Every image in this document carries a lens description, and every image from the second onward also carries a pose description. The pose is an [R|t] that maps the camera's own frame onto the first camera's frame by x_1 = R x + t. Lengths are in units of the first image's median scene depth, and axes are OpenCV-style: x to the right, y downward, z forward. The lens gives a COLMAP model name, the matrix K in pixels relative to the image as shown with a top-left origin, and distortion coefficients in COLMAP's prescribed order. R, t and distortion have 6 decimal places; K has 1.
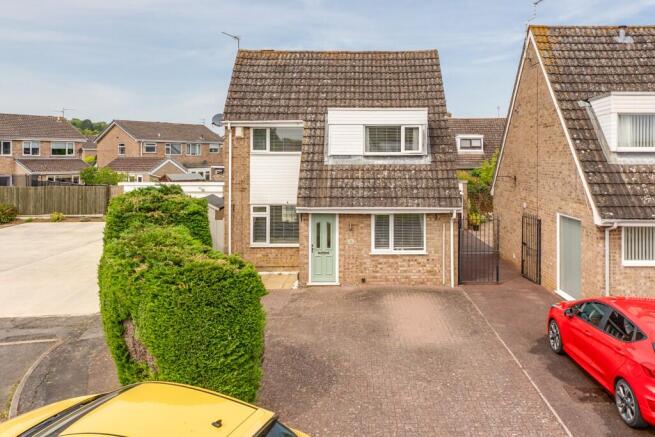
lens RADIAL K [[358.0, 0, 327.5], [0, 358.0, 218.5], [0, 0, 1]] dist [0.009733, 0.001074]
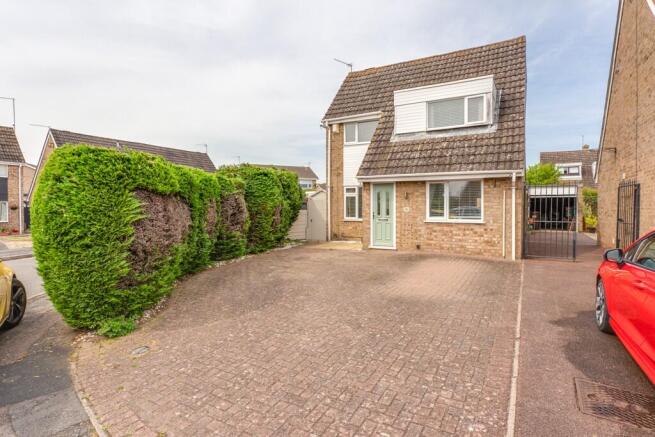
lens RADIAL K [[268.9, 0, 330.1], [0, 268.9, 210.5], [0, 0, 1]] dist [-0.011905, -0.000085]
pose [[0.924965, 0.034892, -0.378448, 0.156975], [-0.039261, 0.999222, -0.003832, 0.079738], [0.378019, 0.018403, 0.925615, 0.169601]]
